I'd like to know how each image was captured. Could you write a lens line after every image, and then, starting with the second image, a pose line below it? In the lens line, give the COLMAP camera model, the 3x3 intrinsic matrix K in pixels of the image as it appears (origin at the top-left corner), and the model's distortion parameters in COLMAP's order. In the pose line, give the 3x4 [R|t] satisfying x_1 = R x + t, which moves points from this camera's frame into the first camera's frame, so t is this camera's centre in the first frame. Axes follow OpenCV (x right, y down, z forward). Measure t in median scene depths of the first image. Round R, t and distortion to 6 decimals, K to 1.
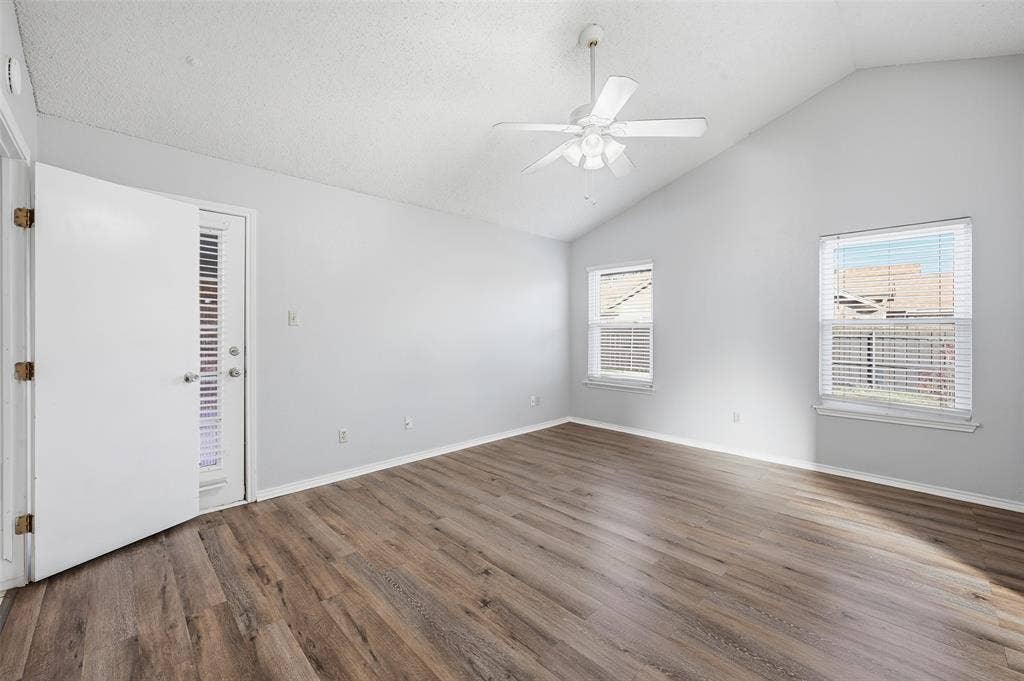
lens RADIAL K [[406.3, 0, 511.2], [0, 406.3, 333.3], [0, 0, 1]] dist [-0.001856, -0.000352]
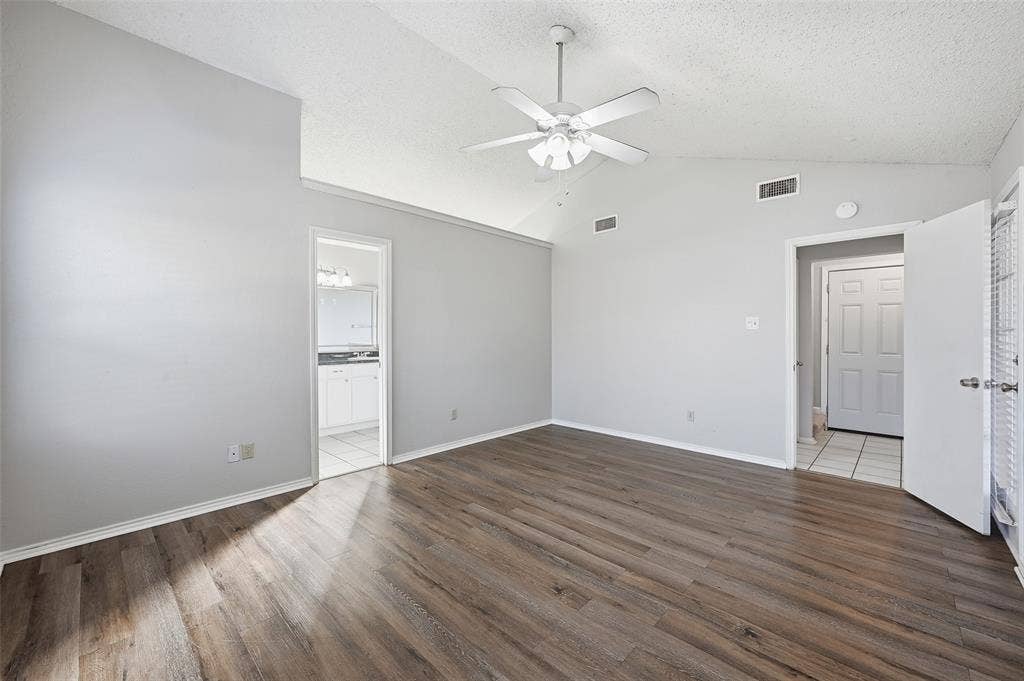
lens RADIAL K [[406.3, 0, 511.2], [0, 406.3, 333.3], [0, 0, 1]] dist [-0.001856, -0.000352]
pose [[-0.999224, -0.002578, -0.039295, 0.336248], [-0.002623, 0.999996, 0.001095, -0.006397], [0.039293, 0.001197, -0.999227, 1.863902]]
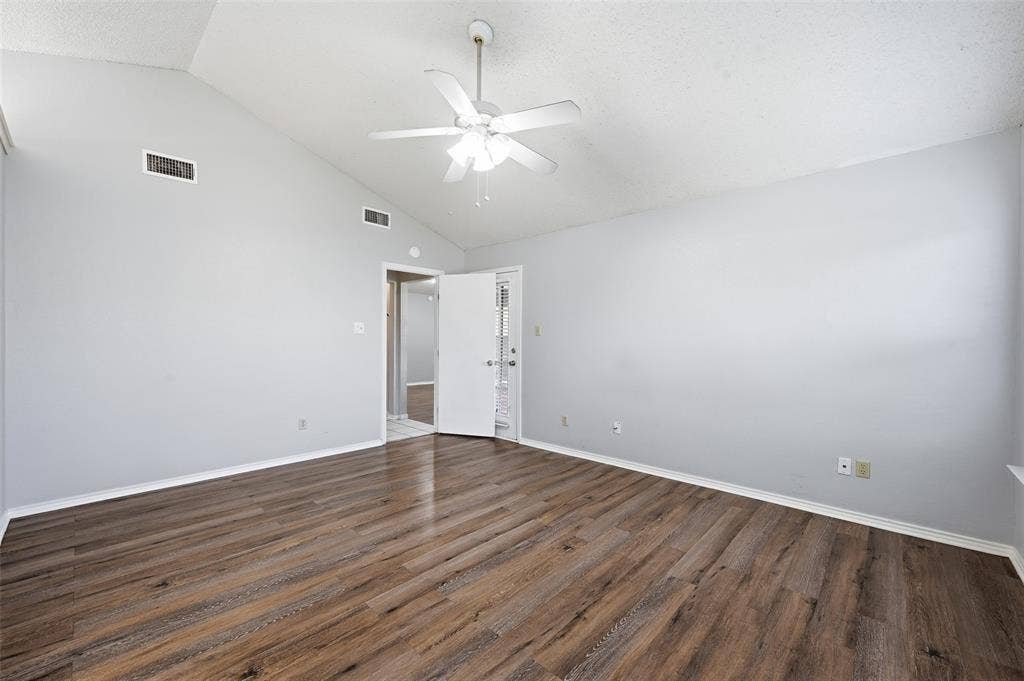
lens RADIAL K [[406.3, 0, 511.2], [0, 406.3, 333.3], [0, 0, 1]] dist [-0.001856, -0.000352]
pose [[0.052740, -0.018808, -0.998431, 1.109135], [-0.013554, 0.999717, -0.019548, 0.005039], [0.998516, 0.014564, 0.052470, 0.966096]]
